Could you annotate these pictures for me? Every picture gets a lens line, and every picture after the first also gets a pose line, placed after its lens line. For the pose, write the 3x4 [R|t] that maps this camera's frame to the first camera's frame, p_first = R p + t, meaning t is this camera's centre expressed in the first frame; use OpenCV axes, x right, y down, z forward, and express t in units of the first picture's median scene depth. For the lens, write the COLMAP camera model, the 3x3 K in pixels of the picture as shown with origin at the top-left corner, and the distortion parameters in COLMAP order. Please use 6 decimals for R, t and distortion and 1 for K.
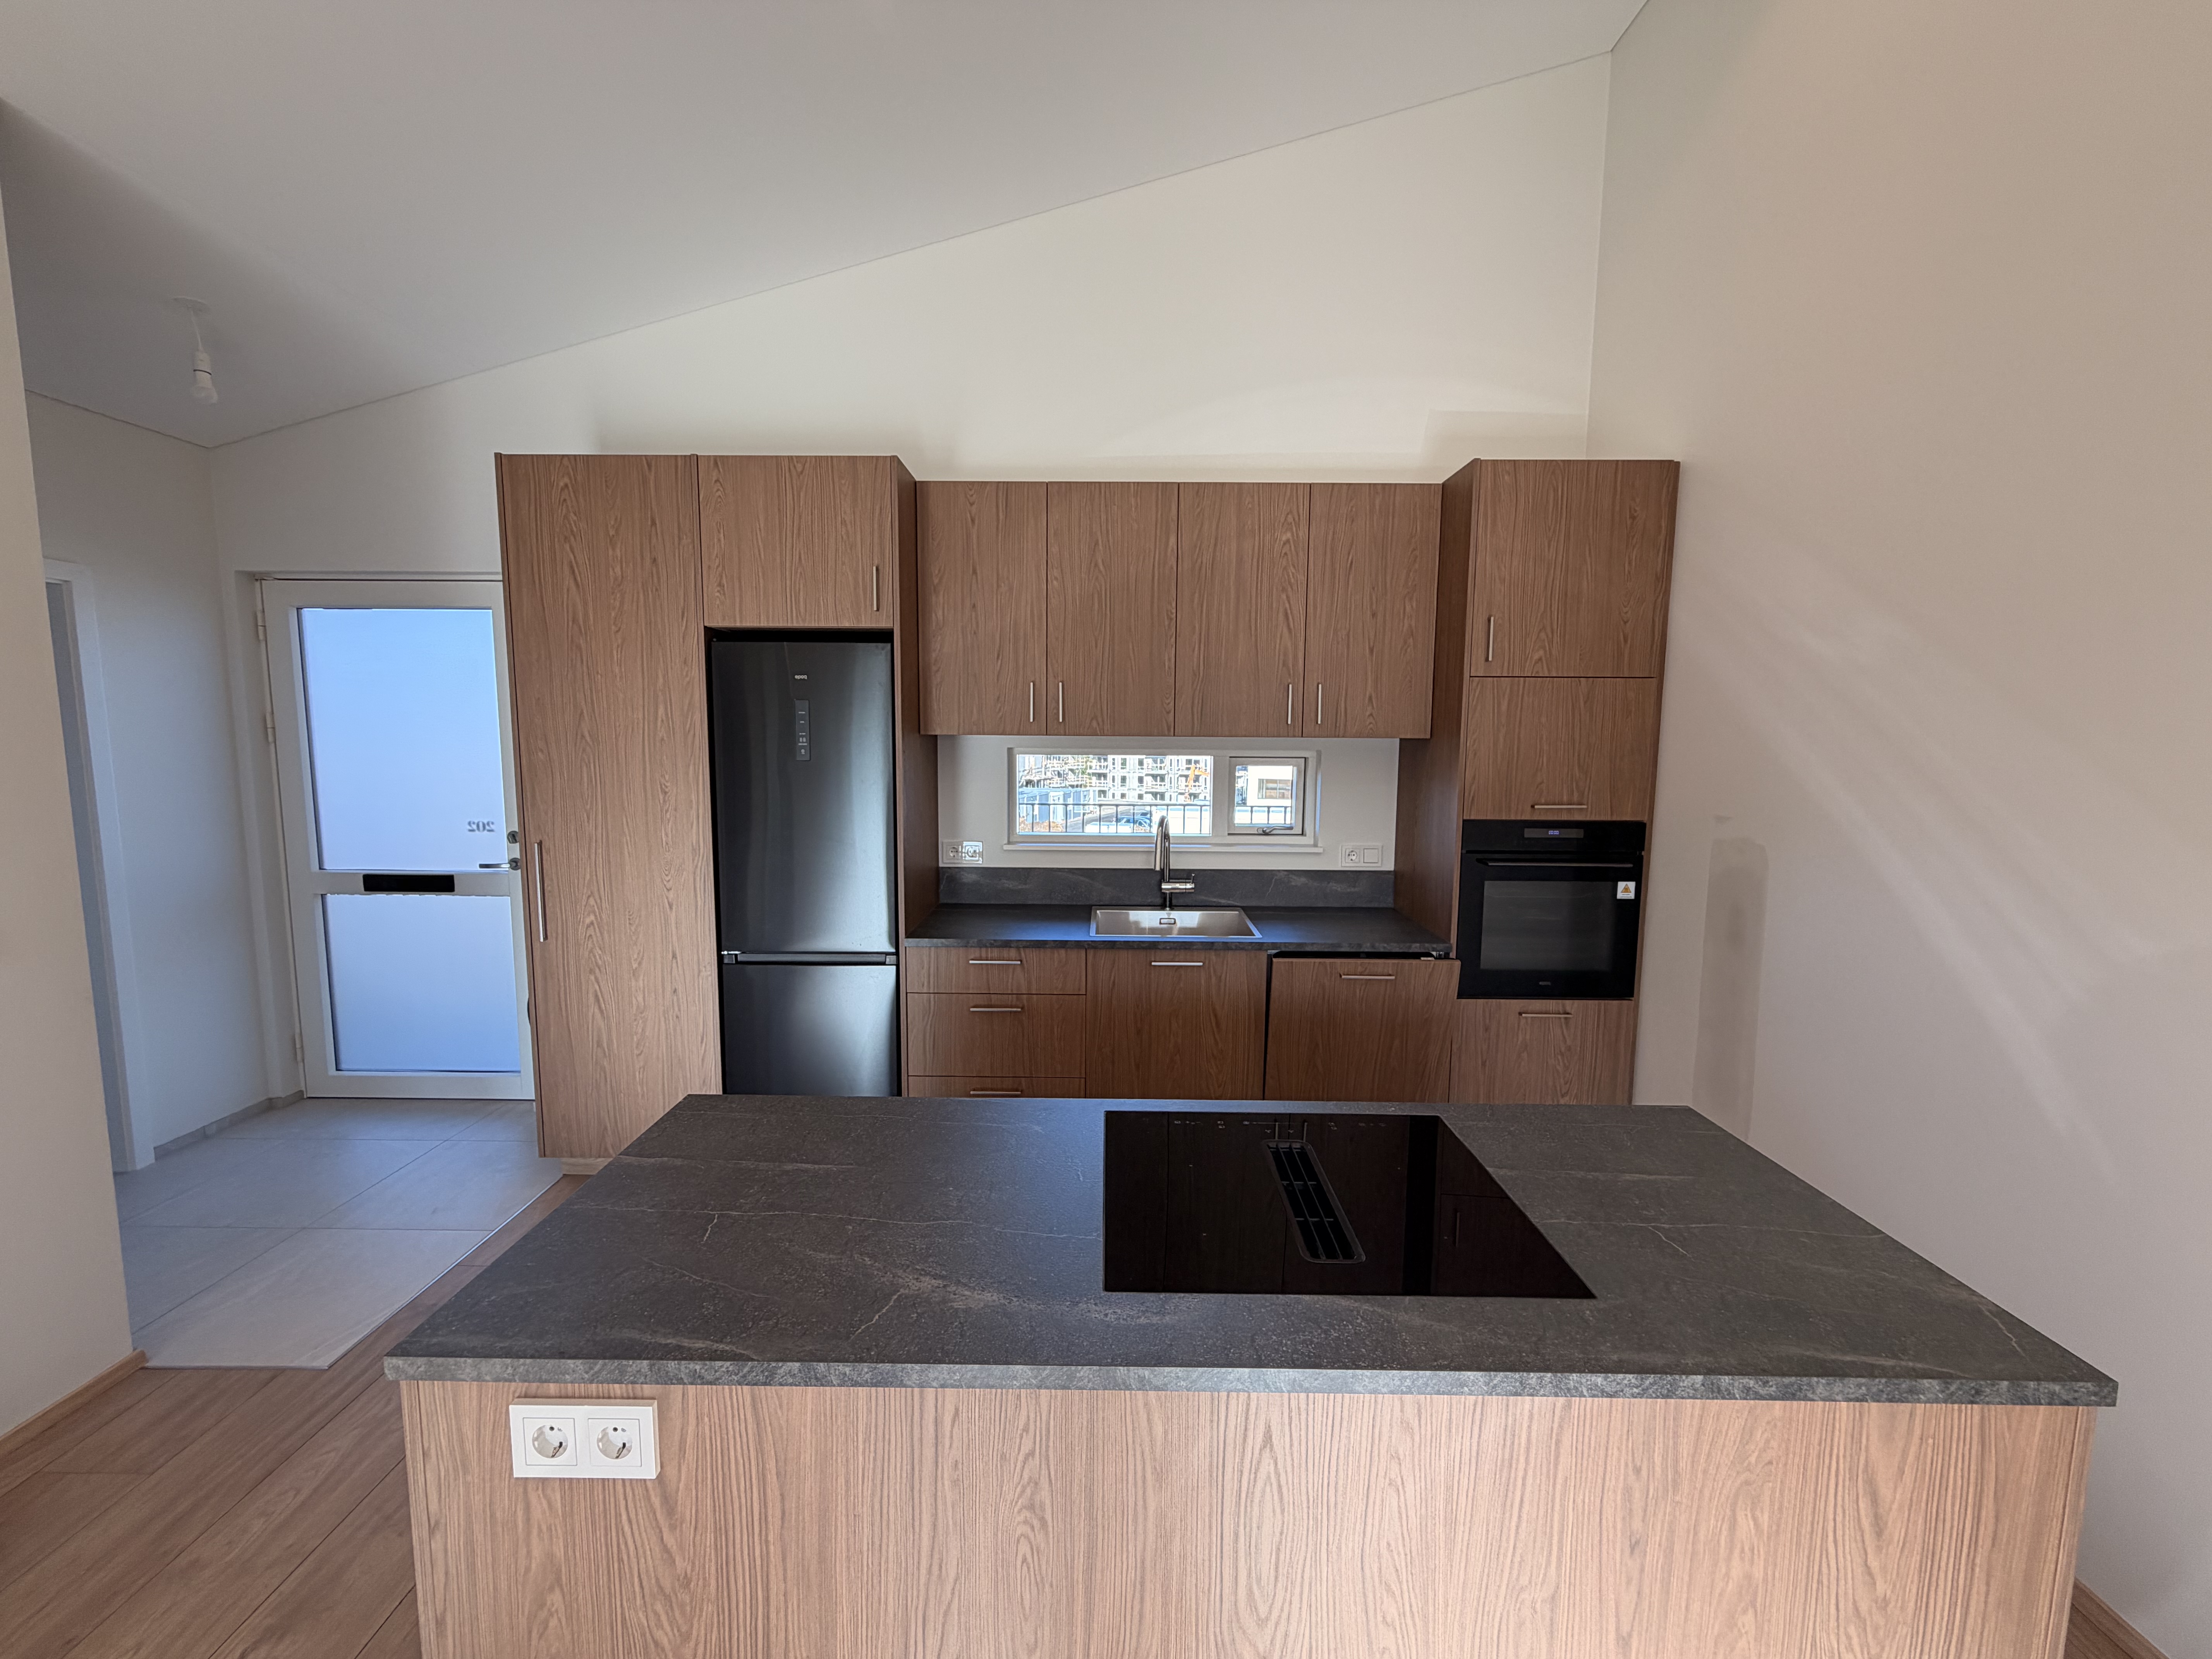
lens RADIAL K [[902.9, 0, 1105.7], [0, 902.9, 840.1], [0, 0, 1]] dist [0.010622, 0.002117]
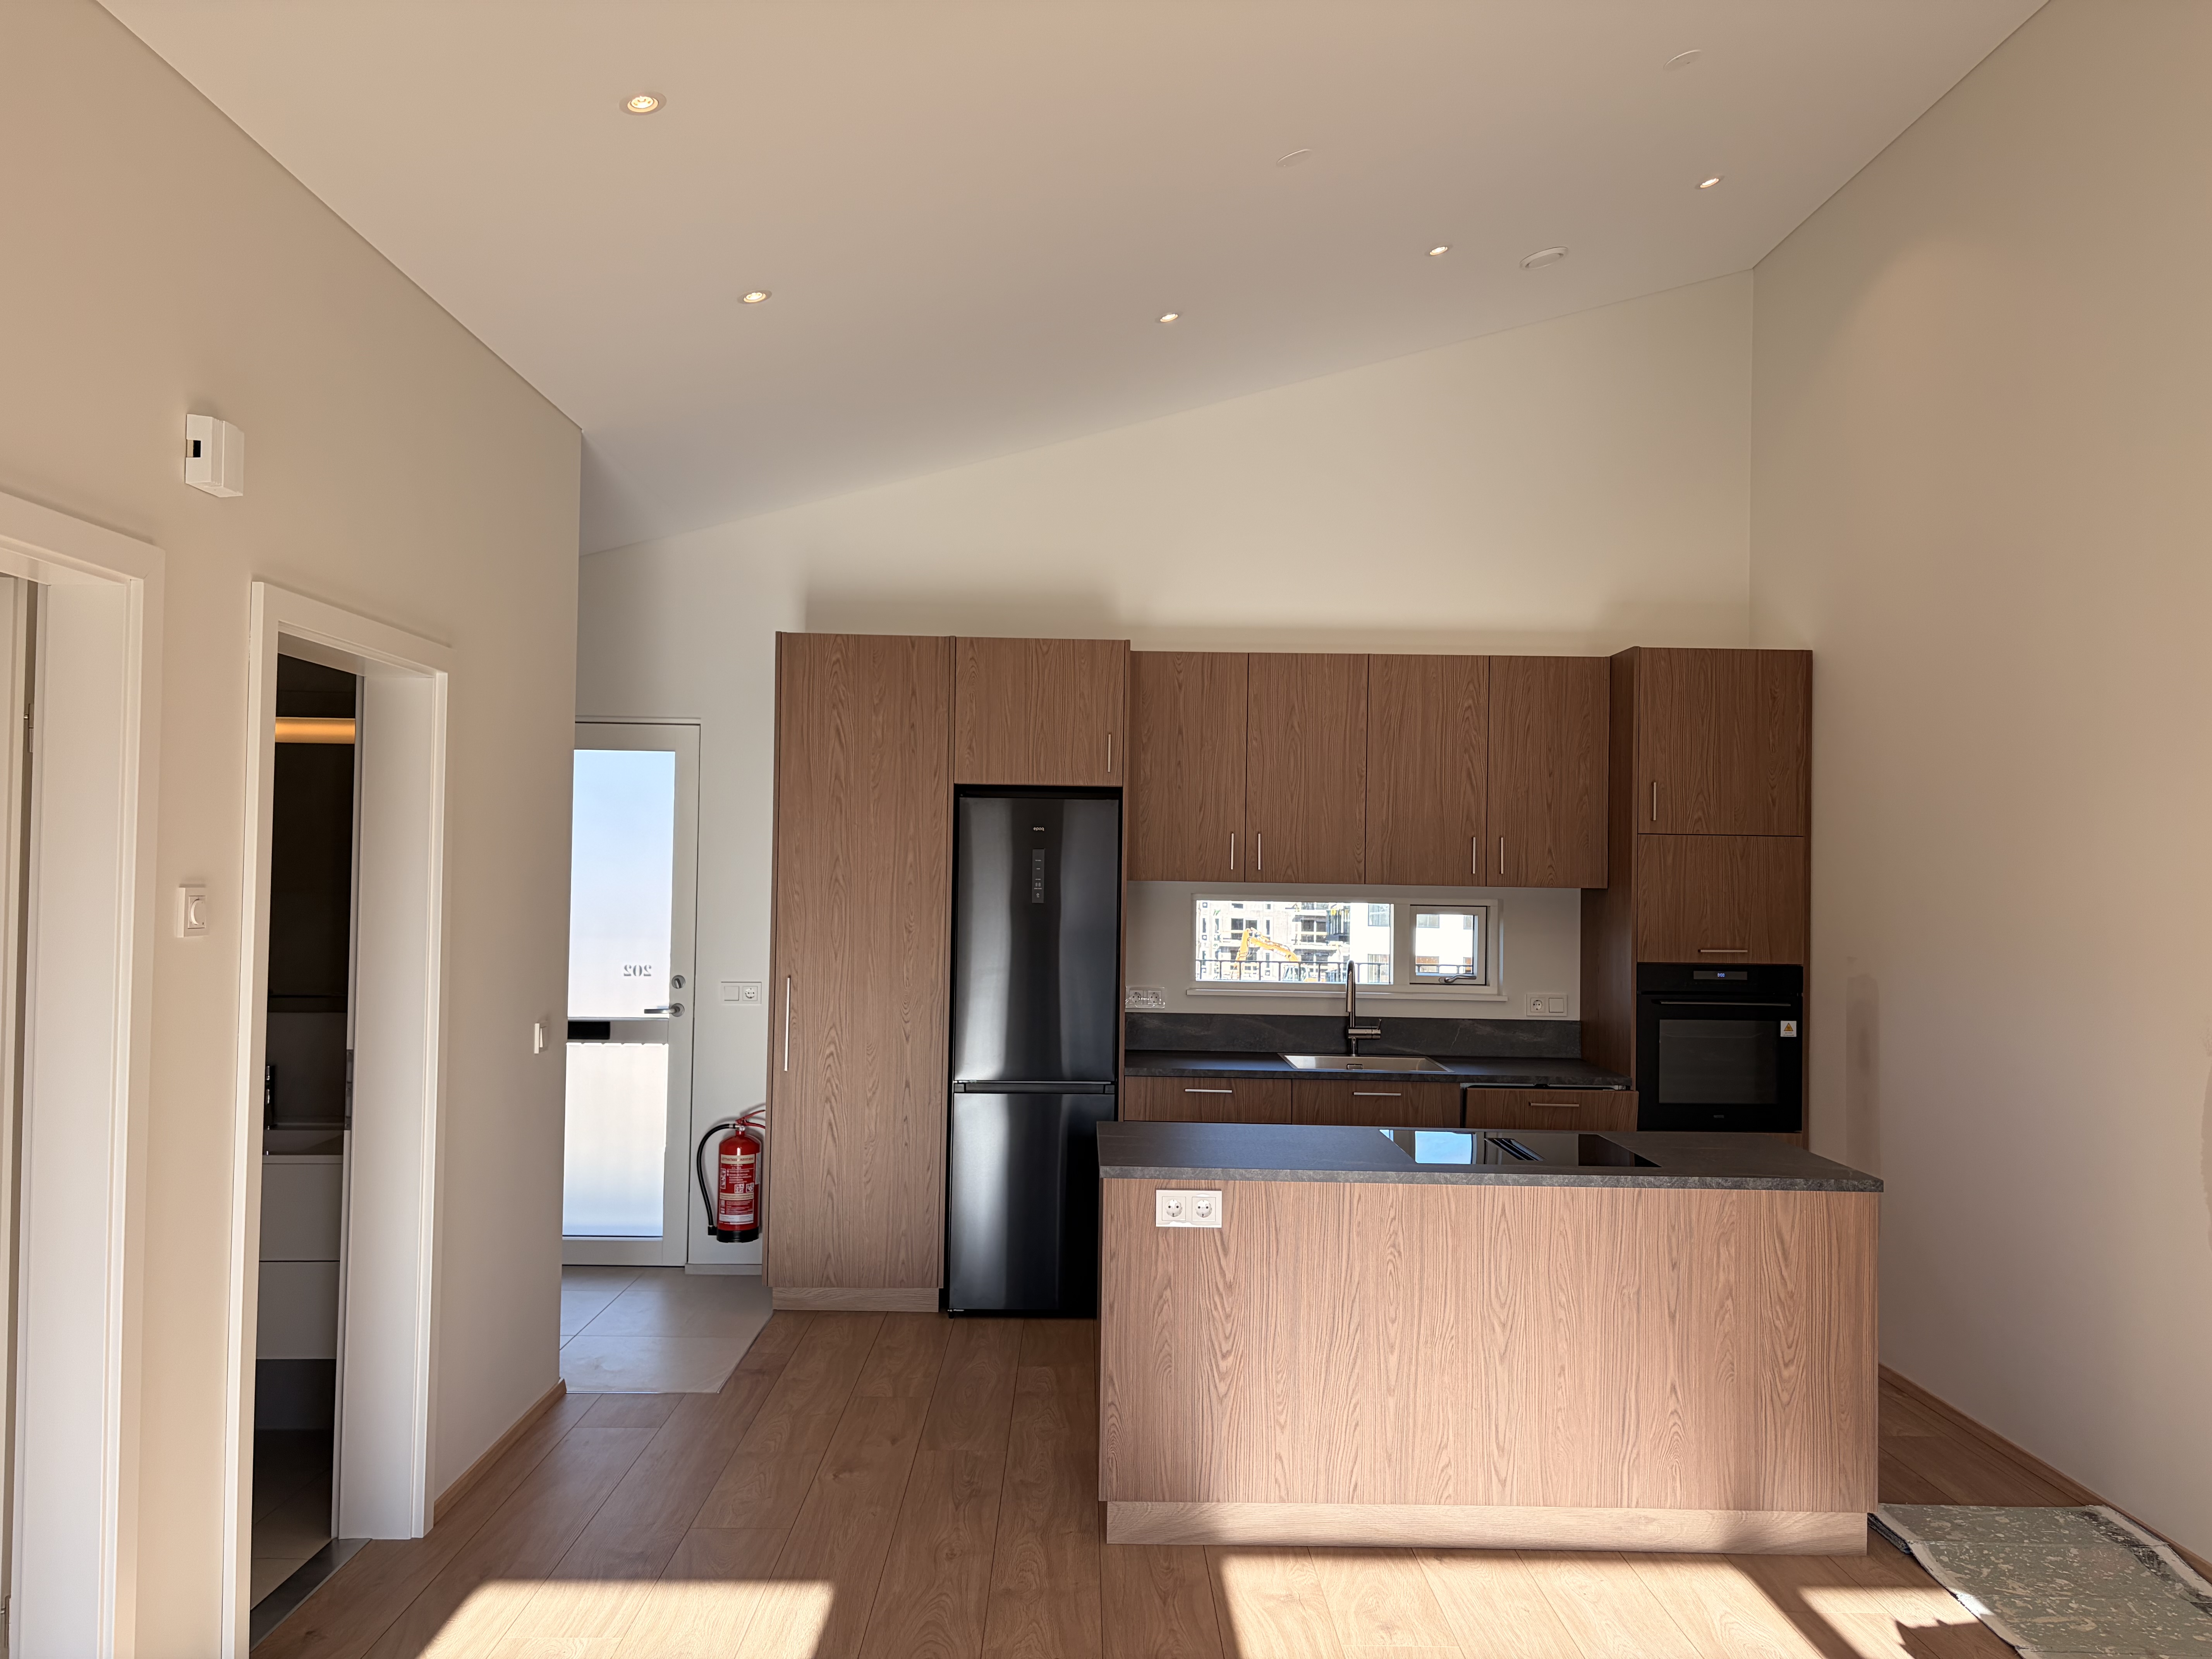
lens RADIAL K [[1716.0, 0, 1116.5], [0, 1716.0, 847.2], [0, 0, 1]] dist [0.081109, -0.020838]
pose [[0.999608, 0.008894, 0.026551, -0.297099], [-0.005361, 0.991463, -0.130275, 0.116995], [-0.027483, 0.130081, 0.991122, -1.096553]]
